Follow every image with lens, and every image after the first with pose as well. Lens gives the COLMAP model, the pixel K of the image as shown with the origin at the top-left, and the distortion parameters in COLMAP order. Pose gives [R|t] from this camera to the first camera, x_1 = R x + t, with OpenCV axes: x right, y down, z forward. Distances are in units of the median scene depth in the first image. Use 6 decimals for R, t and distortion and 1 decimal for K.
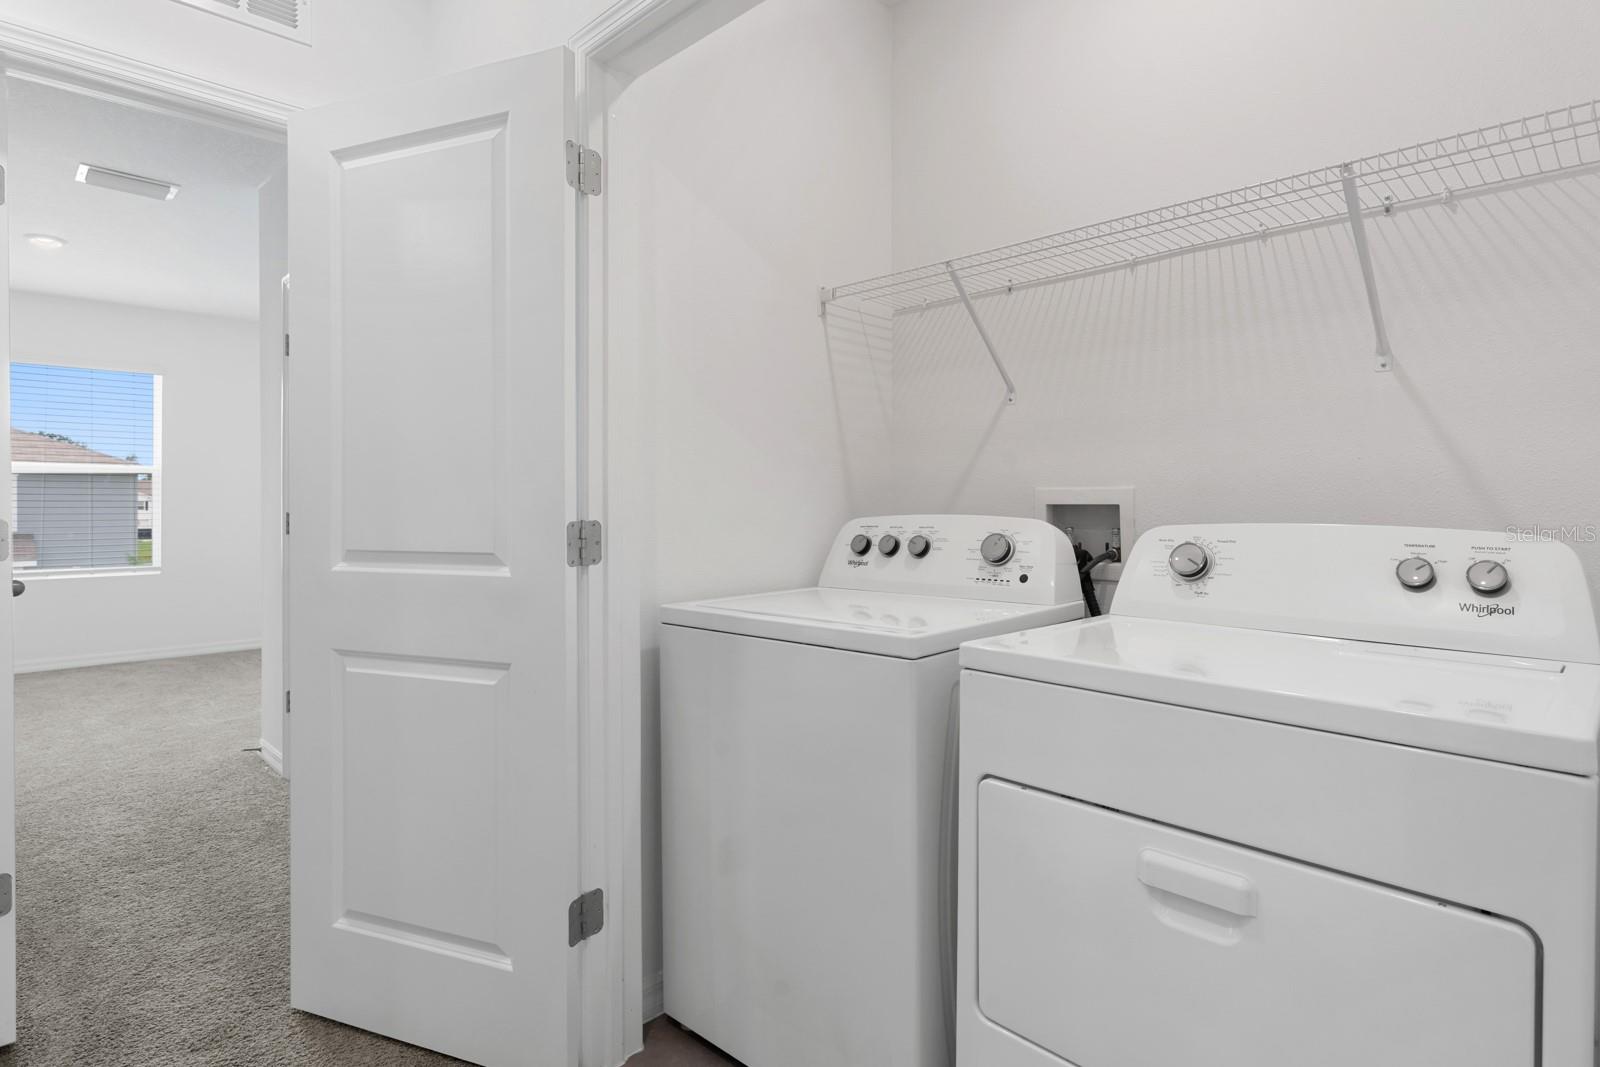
lens RADIAL K [[868.8, 0, 809.3], [0, 868.8, 520.1], [0, 0, 1]] dist [-0.000697, 0.002265]
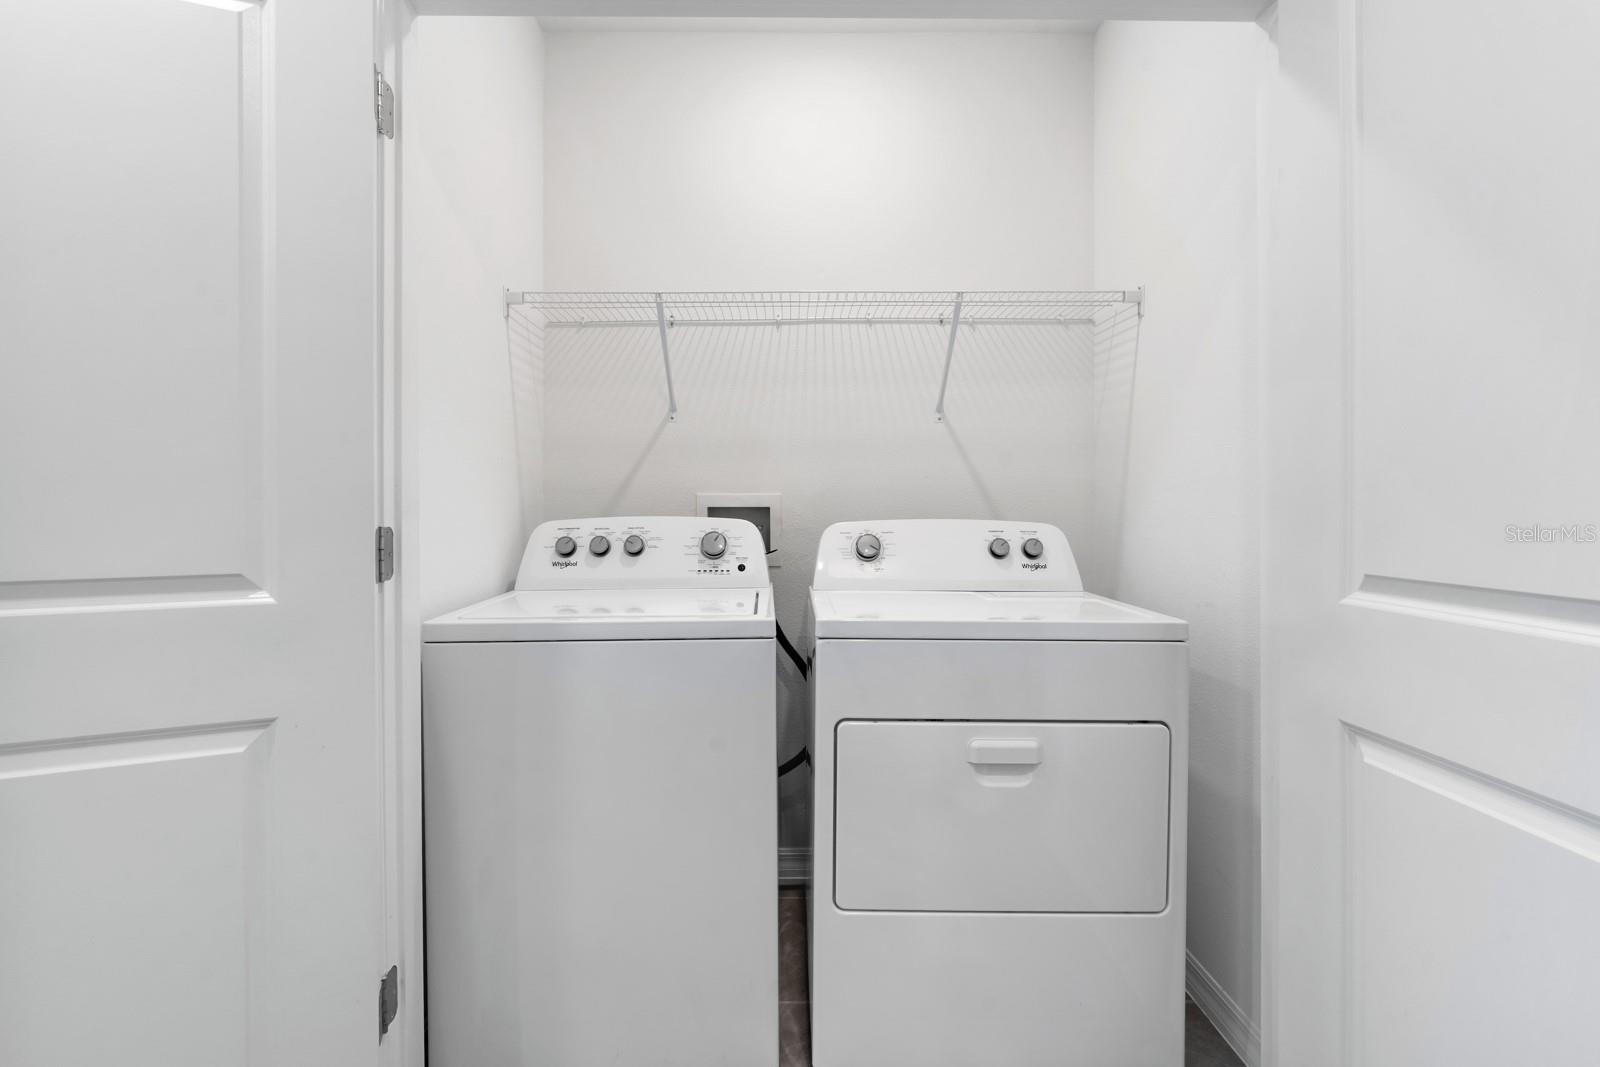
lens RADIAL K [[762.3, 0, 798.1], [0, 762.3, 520.8], [0, 0, 1]] dist [-0.000691, 0.000210]
pose [[0.697113, -0.014282, 0.716819, -0.451661], [0.015826, 0.999864, 0.004531, -0.002307], [-0.716786, 0.008186, 0.697245, 0.189216]]
